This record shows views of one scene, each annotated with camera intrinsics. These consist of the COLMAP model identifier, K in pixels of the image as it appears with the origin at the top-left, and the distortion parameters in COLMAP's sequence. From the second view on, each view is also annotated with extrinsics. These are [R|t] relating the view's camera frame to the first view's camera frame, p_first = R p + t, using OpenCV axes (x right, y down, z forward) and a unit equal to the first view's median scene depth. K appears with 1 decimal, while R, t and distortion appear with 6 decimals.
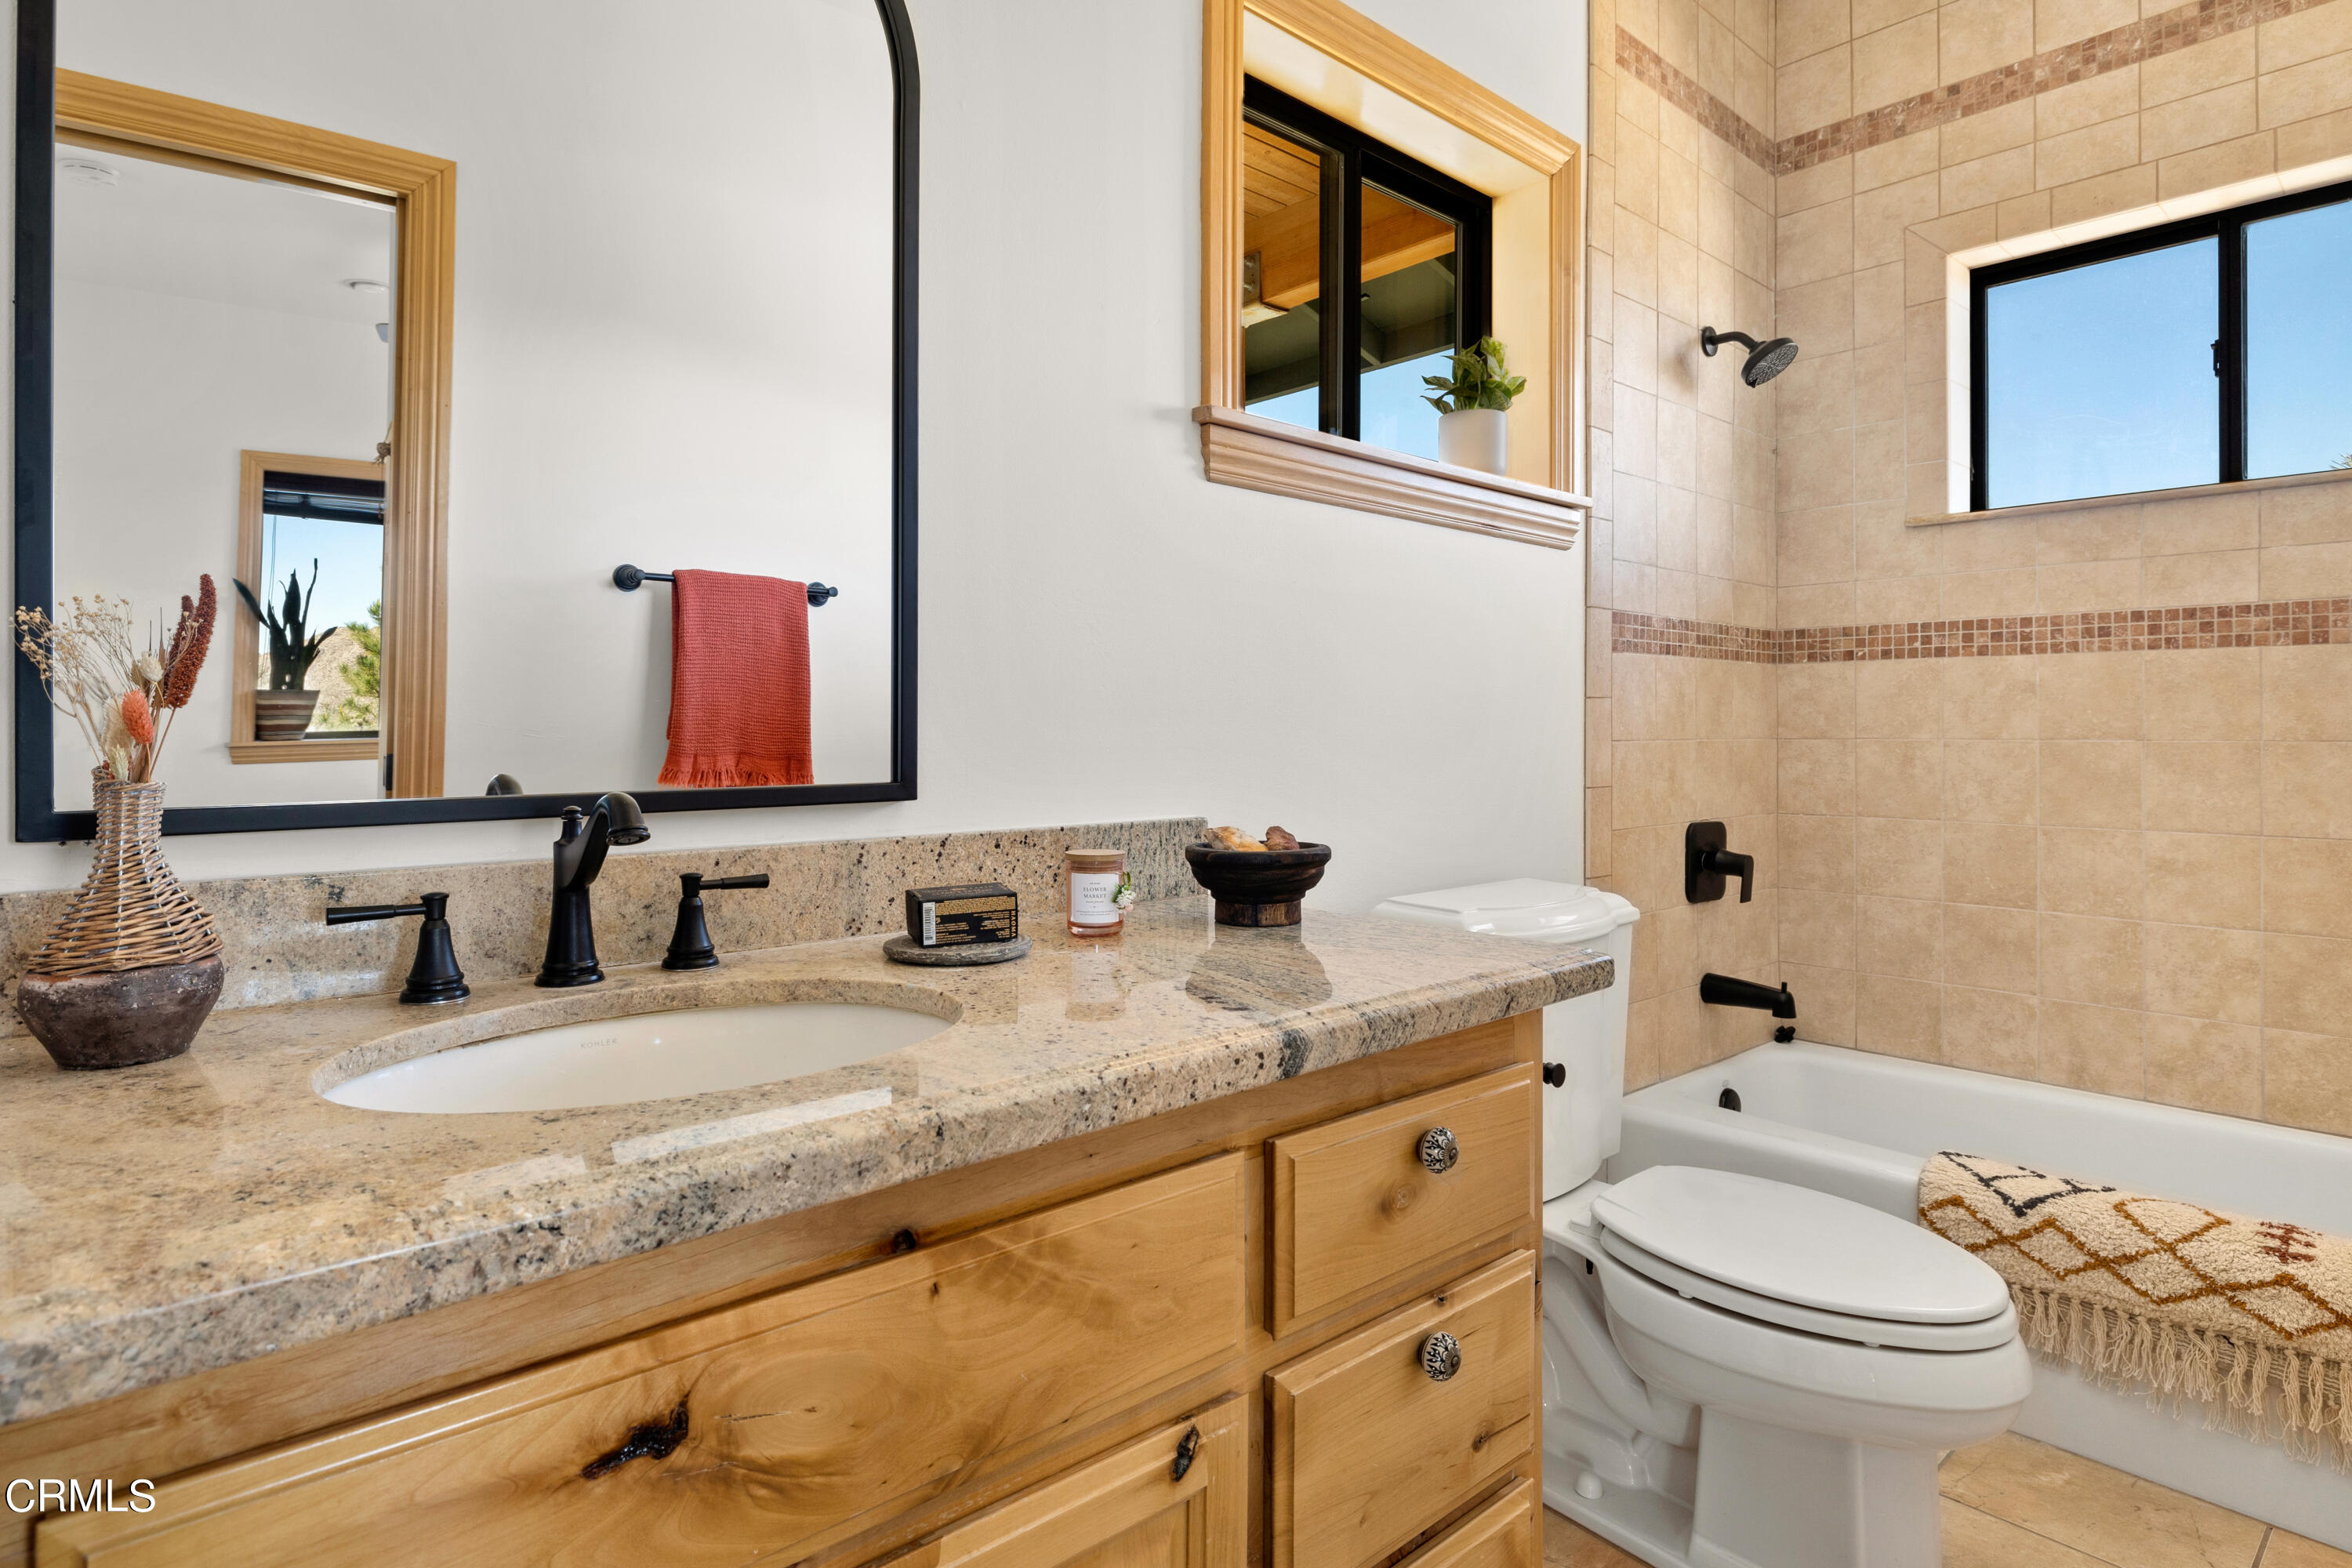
lens RADIAL K [[1256.5, 0, 1185.5], [0, 1256.5, 729.7], [0, 0, 1]] dist [-0.020361, 0.000324]
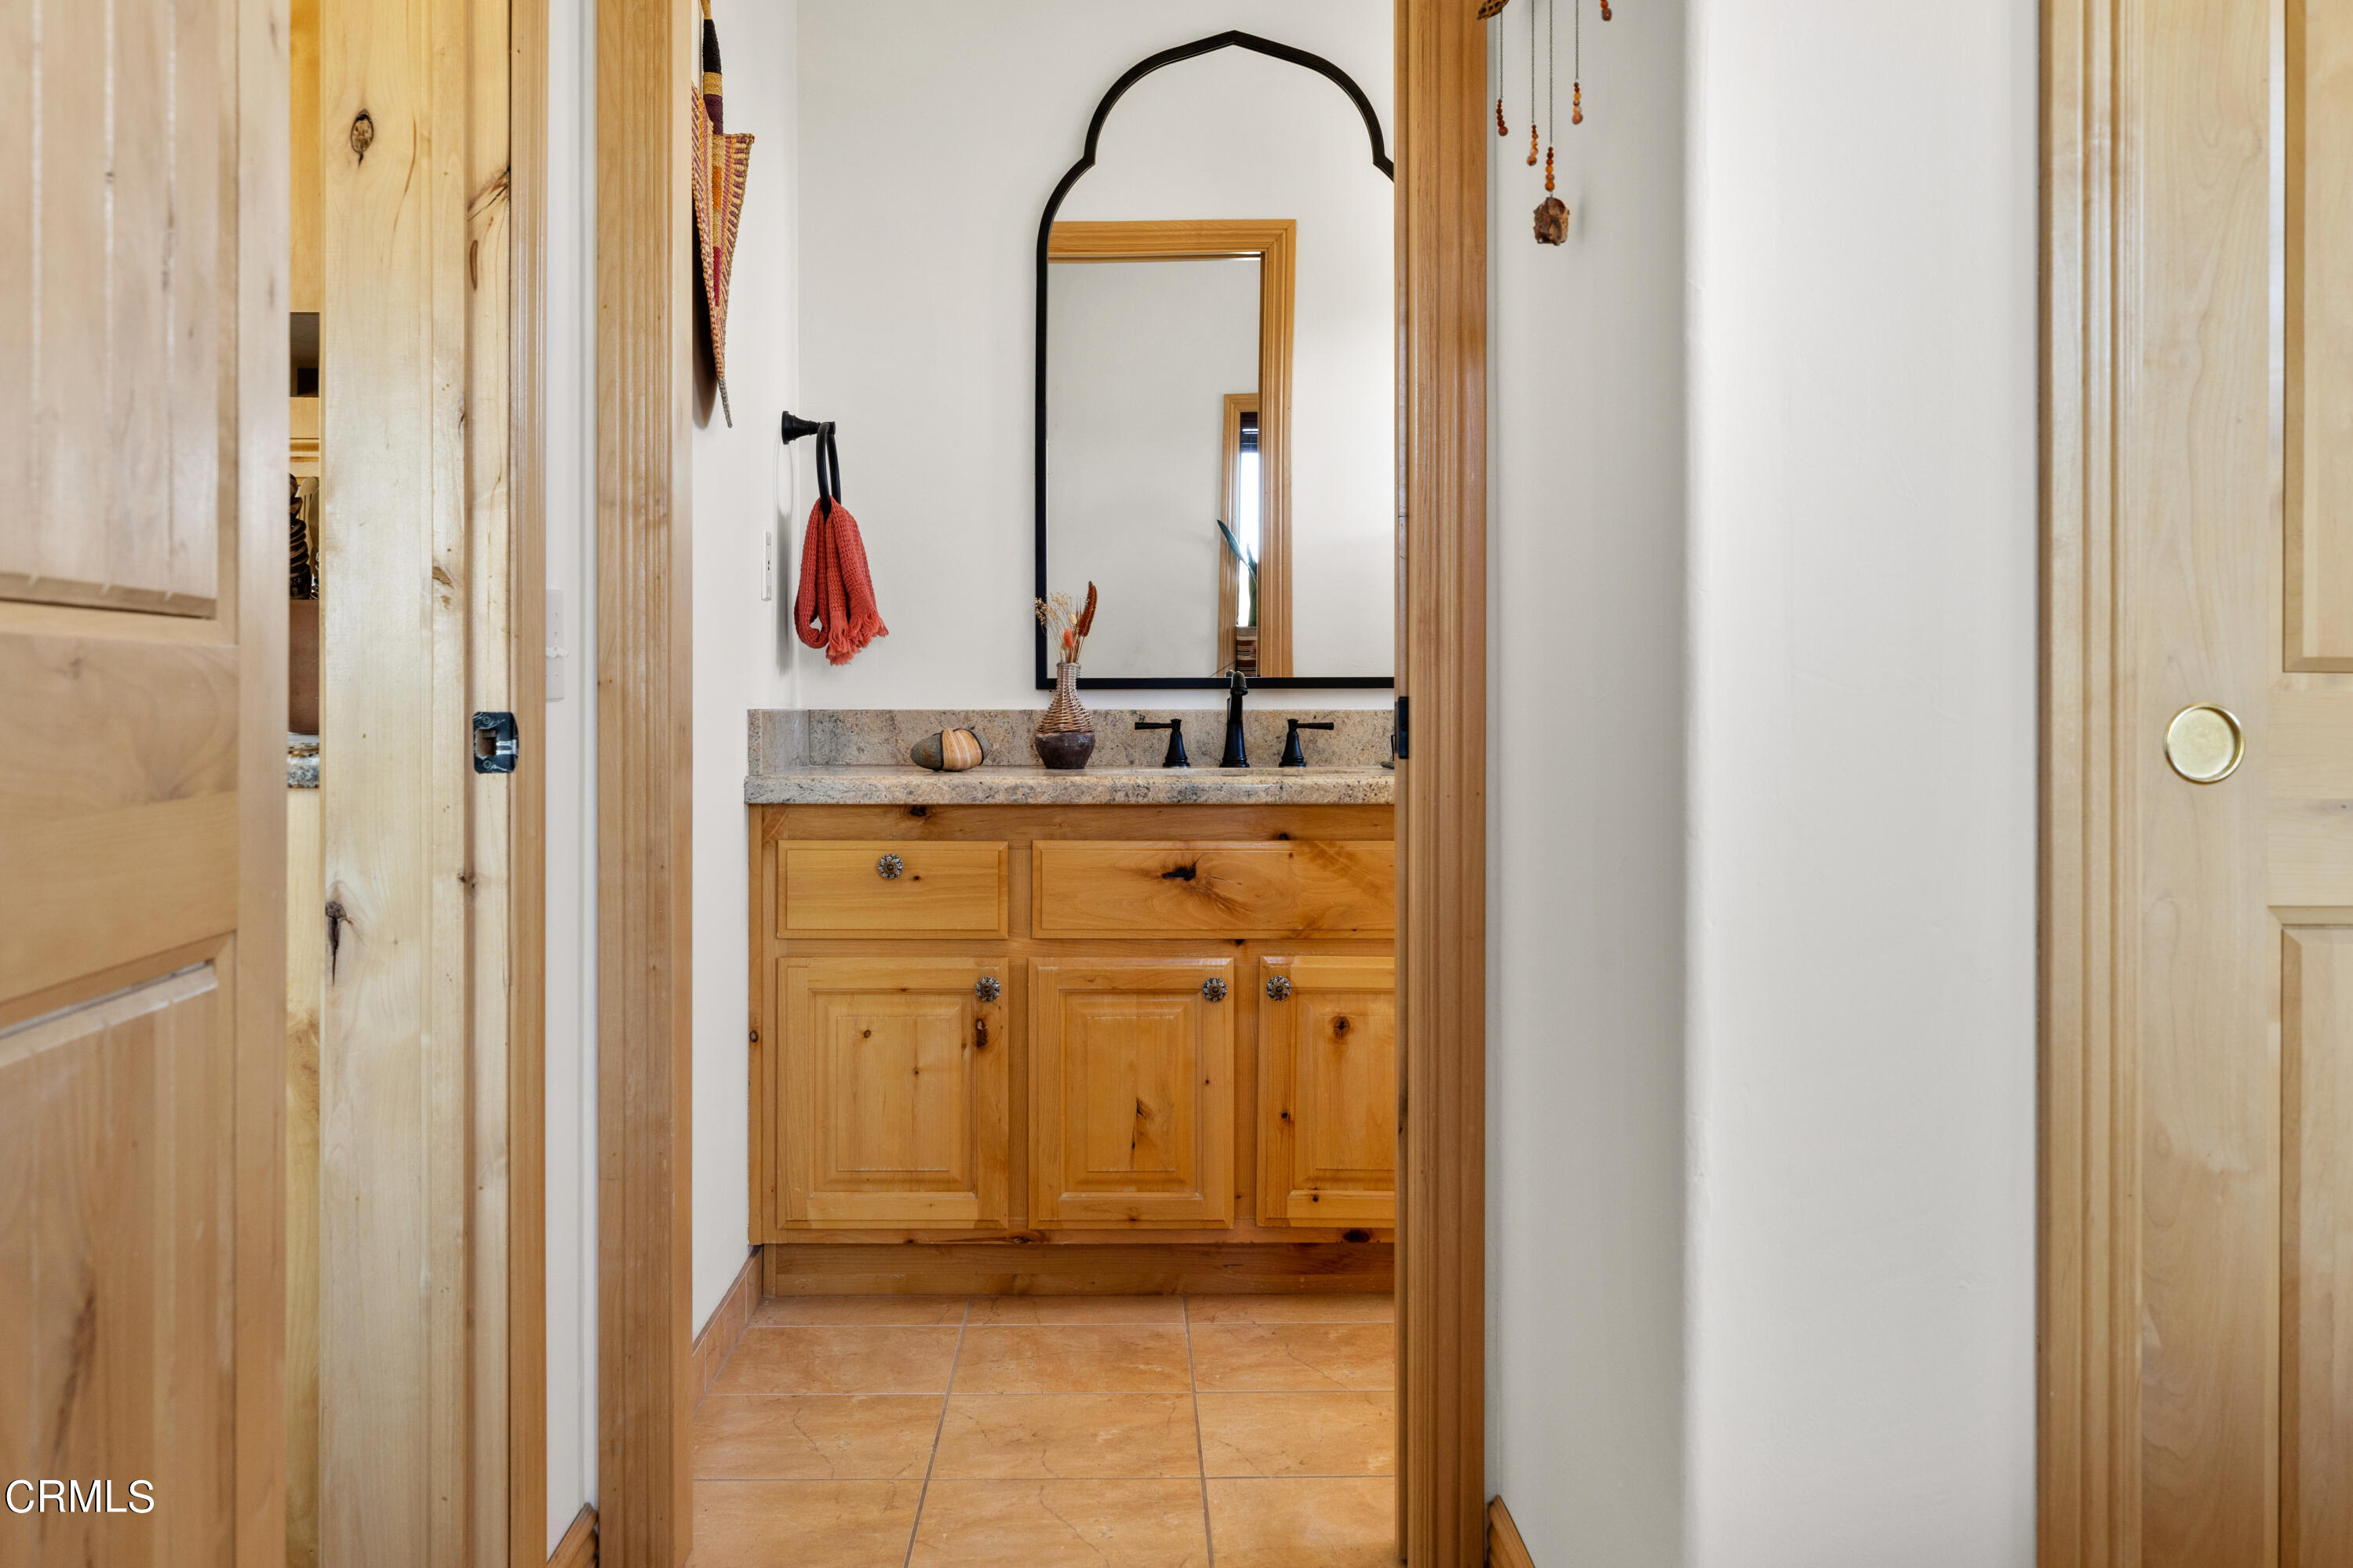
lens RADIAL K [[2388.3, 0, 1175.4], [0, 2388.3, 776.1], [0, 0, 1]] dist [0.005919, 0.000000]
pose [[0.749157, 0.019746, -0.662098, 2.665824], [0.007129, 0.999257, 0.037868, 0.083551], [0.662354, -0.033089, 0.748460, -2.637283]]
